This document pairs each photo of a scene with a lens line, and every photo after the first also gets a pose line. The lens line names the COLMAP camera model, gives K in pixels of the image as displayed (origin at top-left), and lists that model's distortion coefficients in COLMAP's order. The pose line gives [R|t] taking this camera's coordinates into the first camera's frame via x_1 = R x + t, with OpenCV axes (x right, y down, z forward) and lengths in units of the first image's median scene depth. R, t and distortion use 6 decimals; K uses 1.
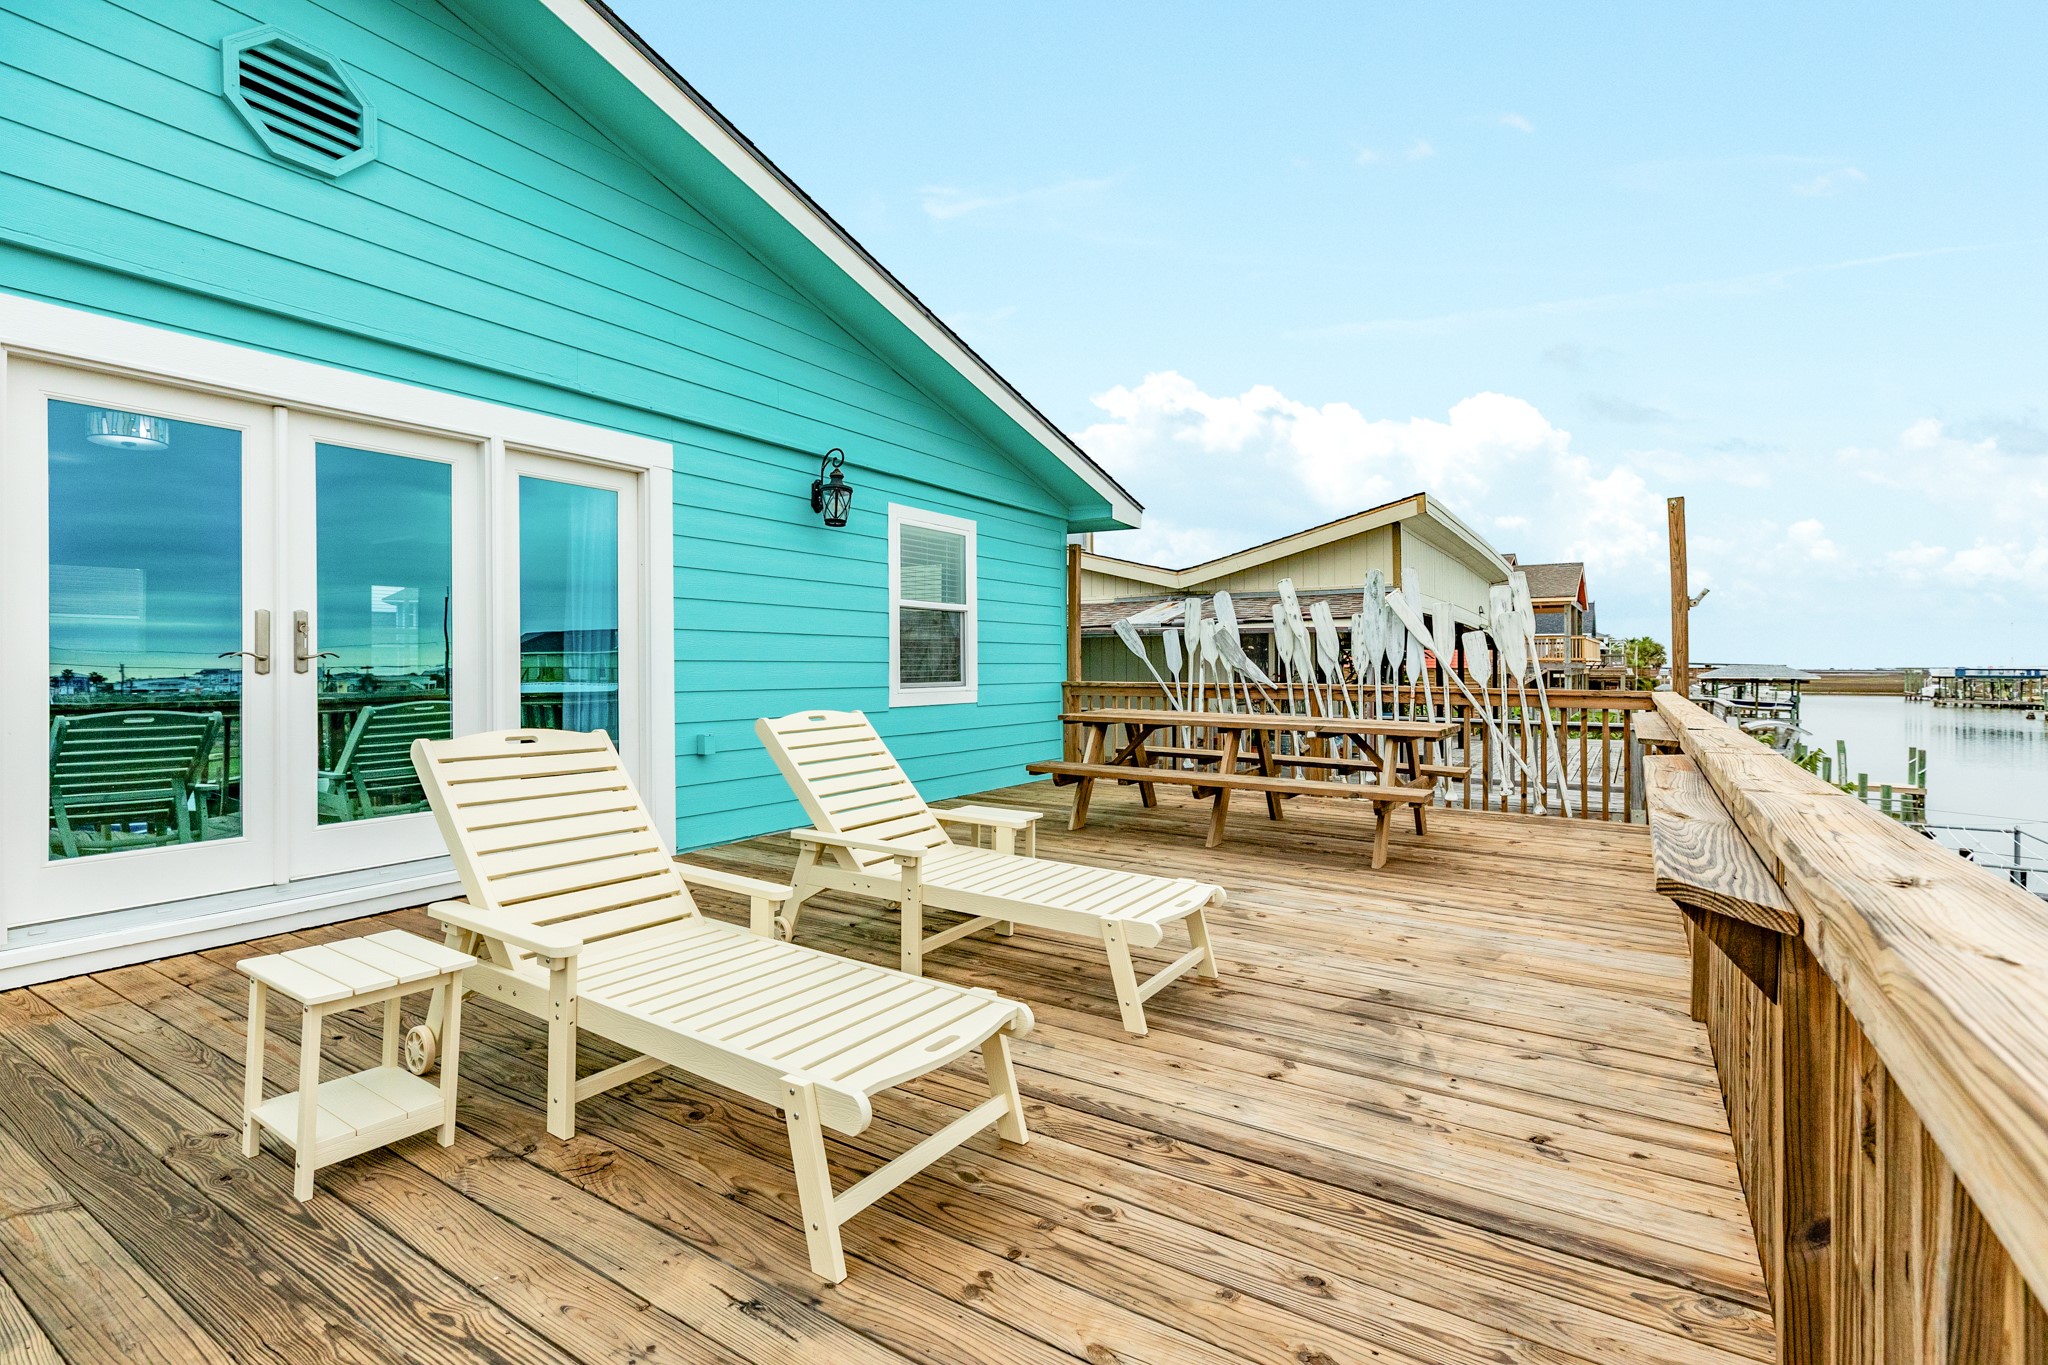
lens RADIAL K [[918.3, 0, 1042.5], [0, 918.3, 661.5], [0, 0, 1]] dist [0.004404, -0.001135]
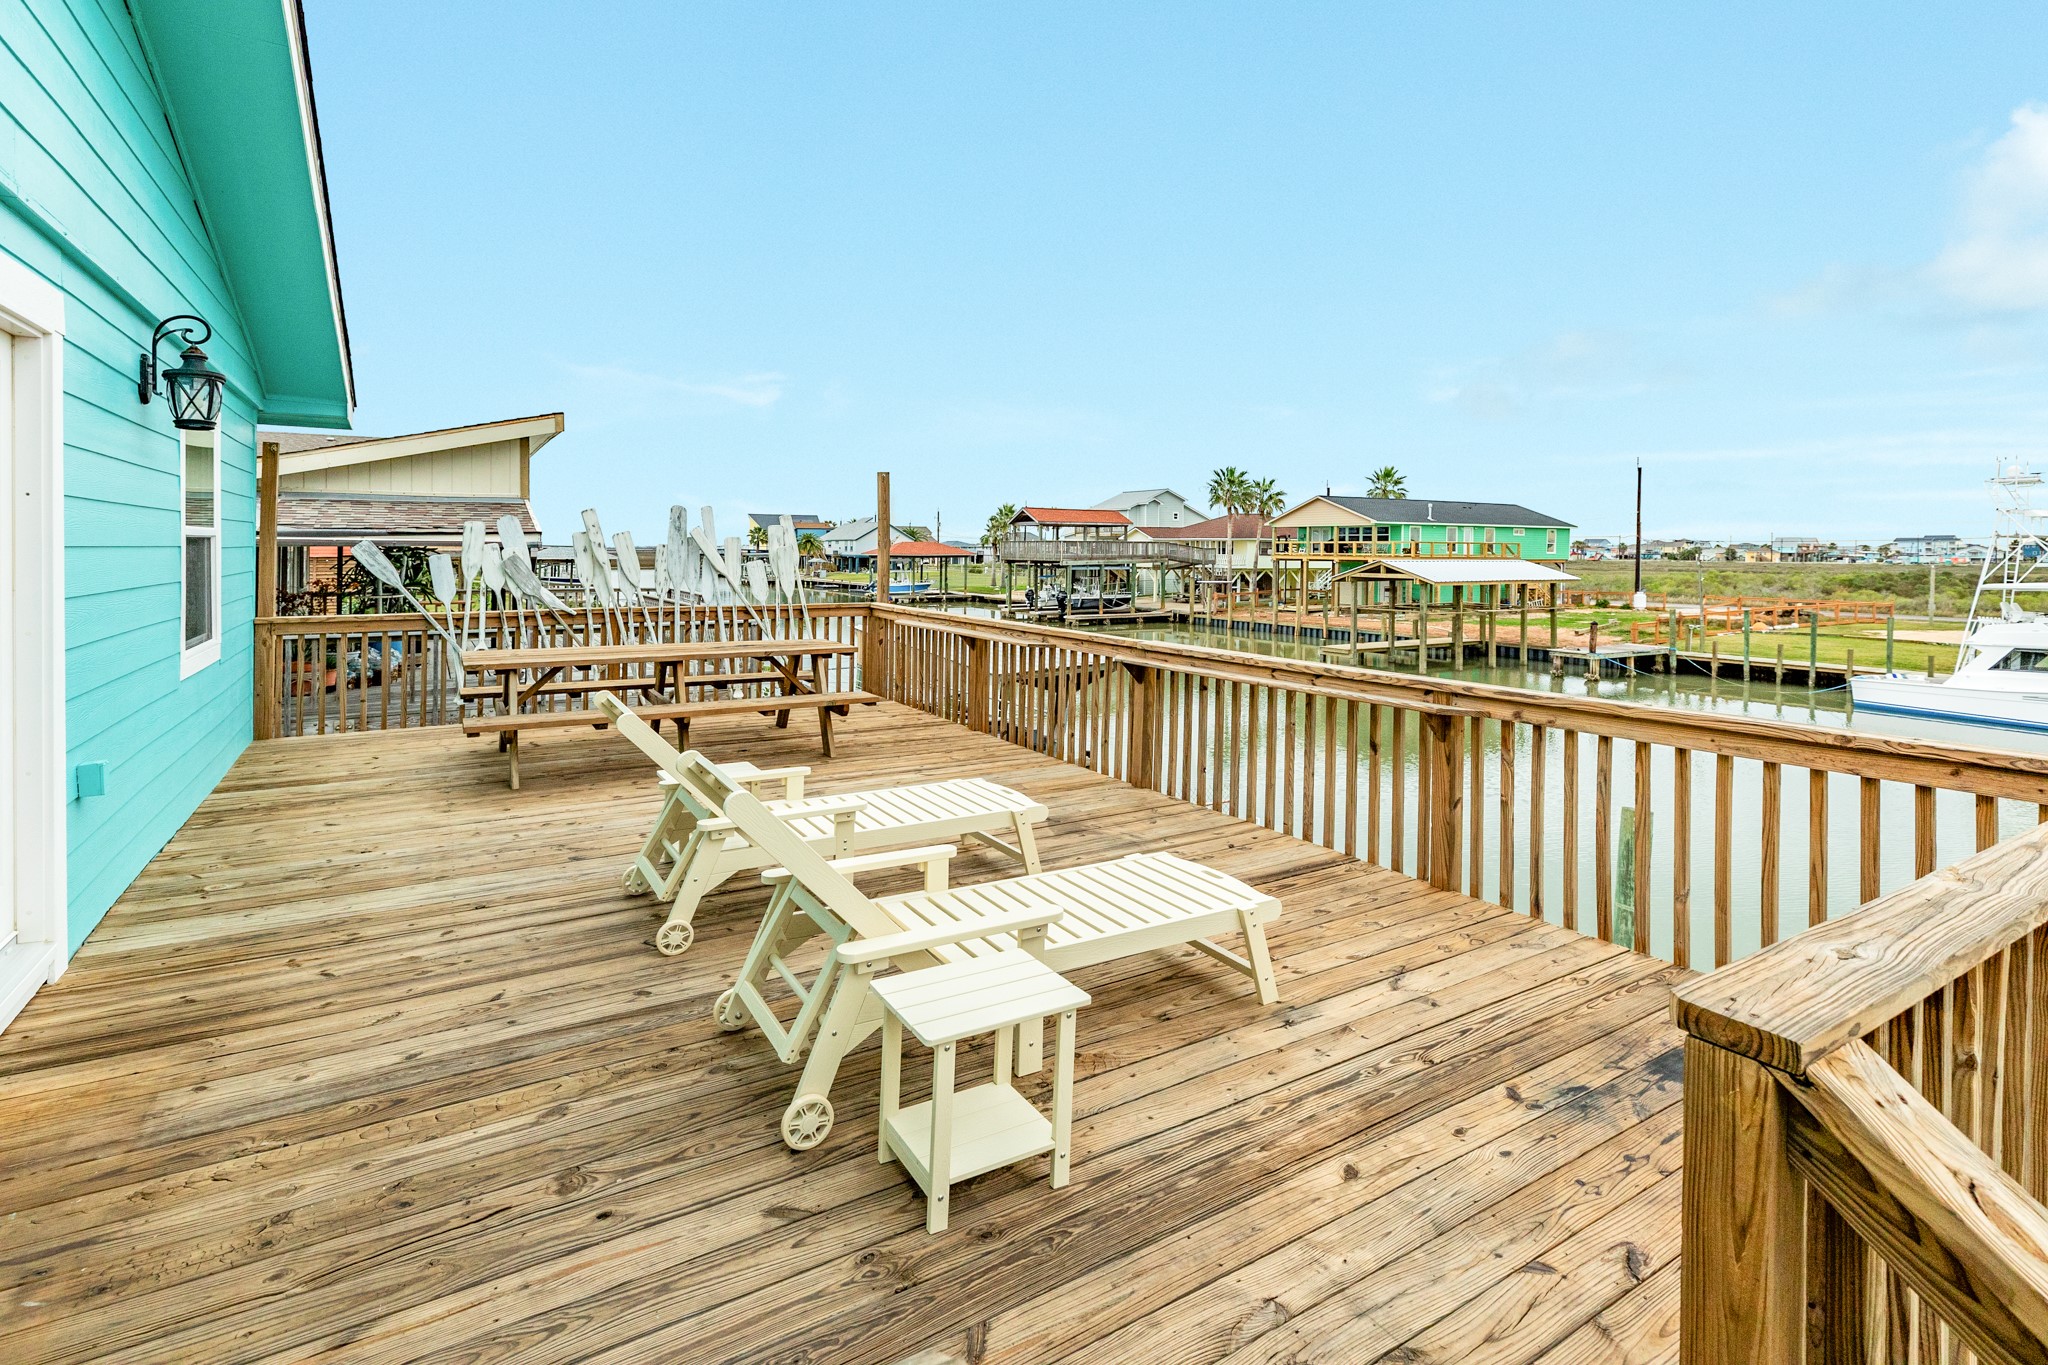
lens RADIAL K [[918.3, 0, 958.5], [0, 918.3, 554.8], [0, 0, 1]] dist [0.004404, -0.001135]
pose [[0.501325, -0.010656, 0.865194, -0.466054], [0.001503, 0.999933, 0.011444, -0.053043], [-0.865258, -0.004437, 0.501308, 0.137794]]
